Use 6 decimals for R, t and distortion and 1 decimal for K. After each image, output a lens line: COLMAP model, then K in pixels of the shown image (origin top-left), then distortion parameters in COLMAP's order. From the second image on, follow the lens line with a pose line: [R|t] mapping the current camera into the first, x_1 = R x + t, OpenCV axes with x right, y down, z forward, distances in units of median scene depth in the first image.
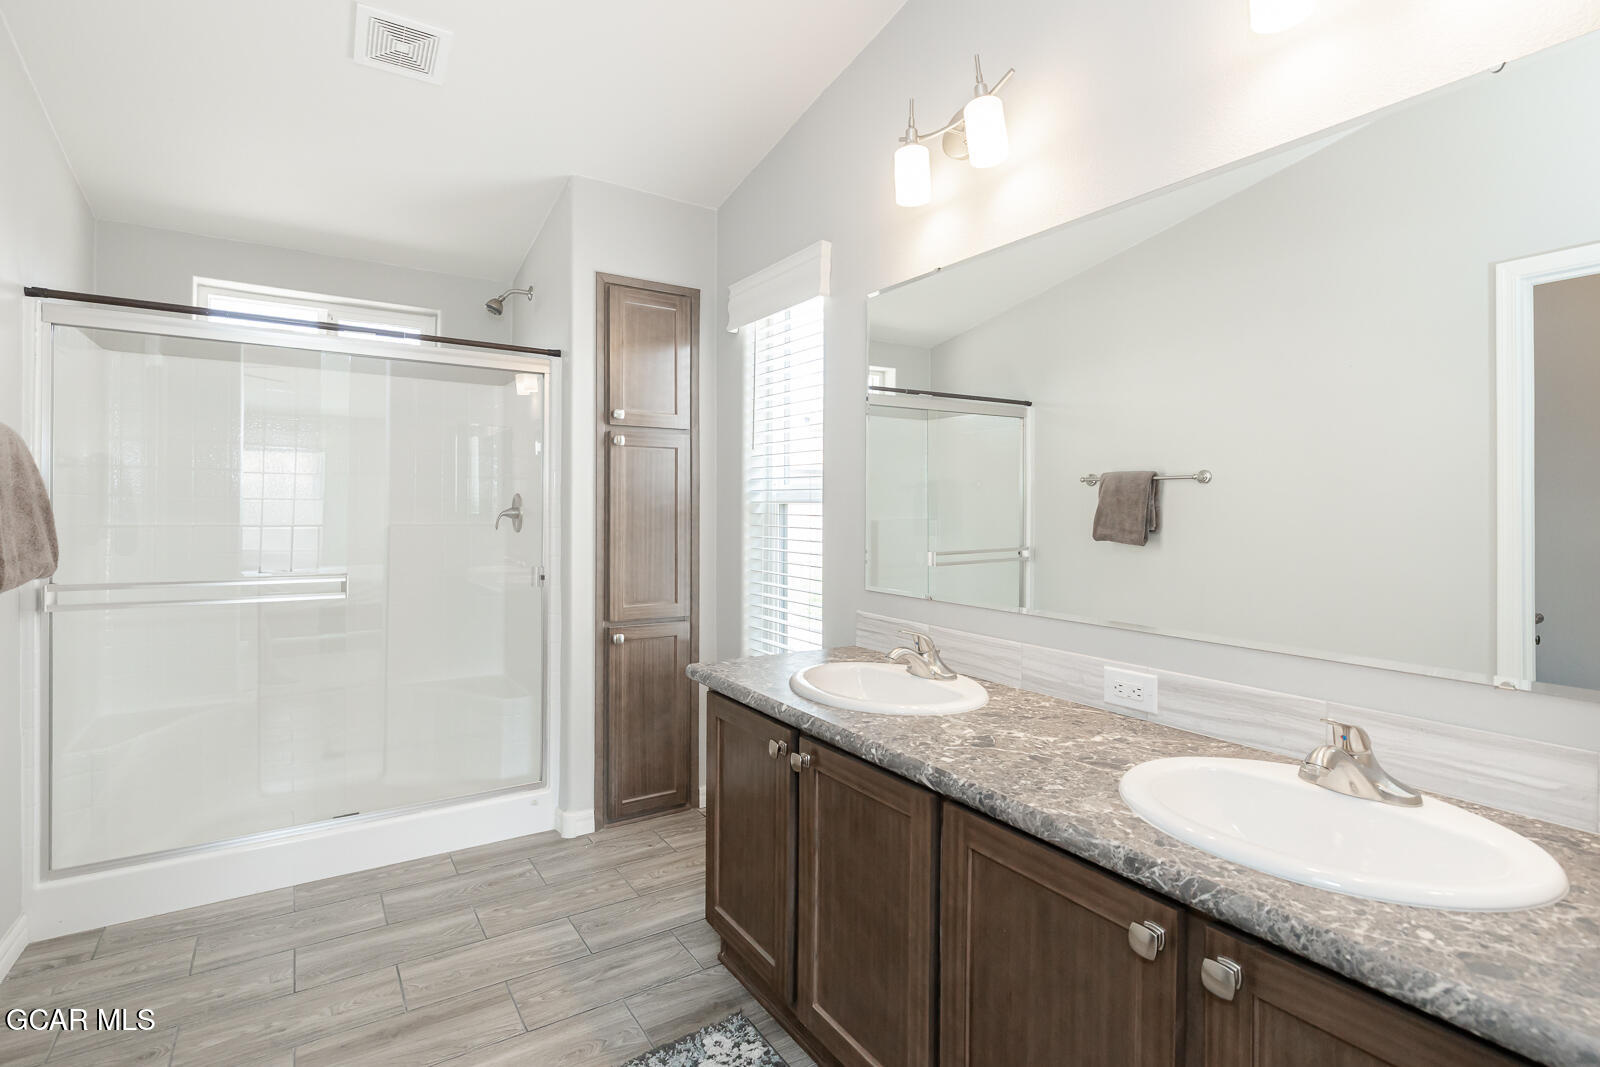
lens RADIAL K [[772.7, 0, 799.8], [0, 772.7, 523.9], [0, 0, 1]] dist [-0.005605, 0.001394]
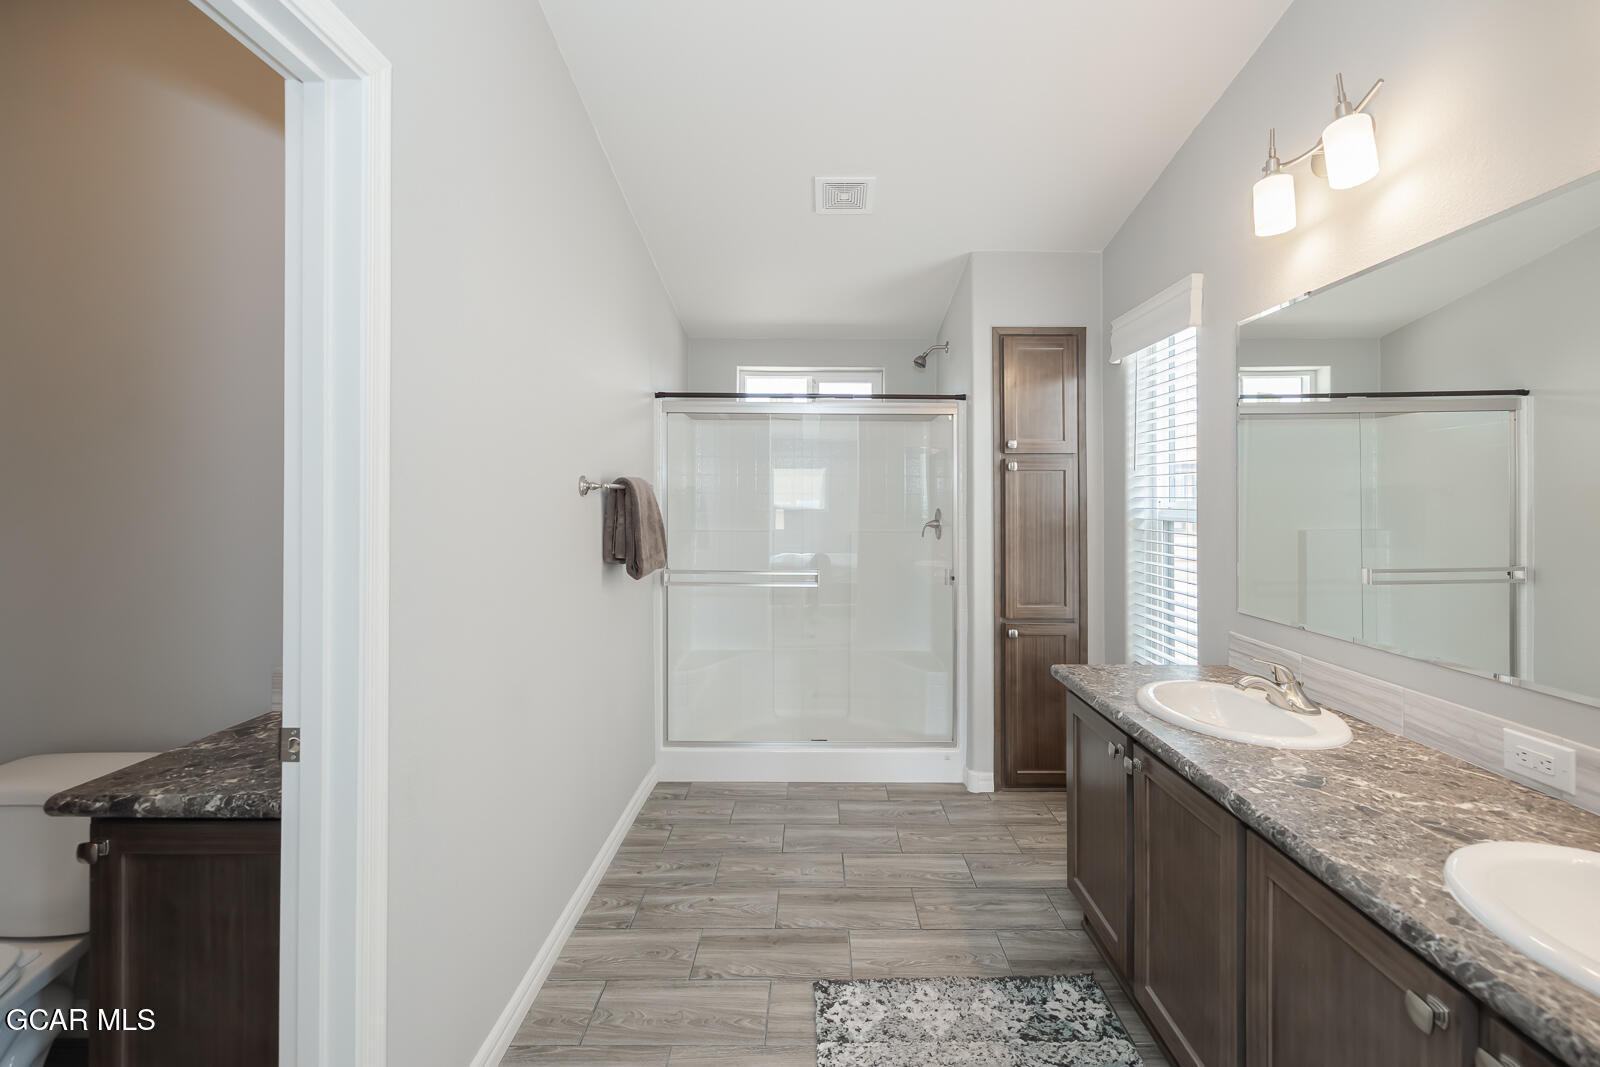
lens RADIAL K [[704.8, 0, 796.3], [0, 704.8, 511.7], [0, 0, 1]] dist [-0.001783, -0.000475]
pose [[0.817449, -0.002212, -0.575996, 0.156267], [0.002948, 0.999996, 0.000343, -0.052681], [0.575993, -0.001978, 0.817452, -0.099908]]
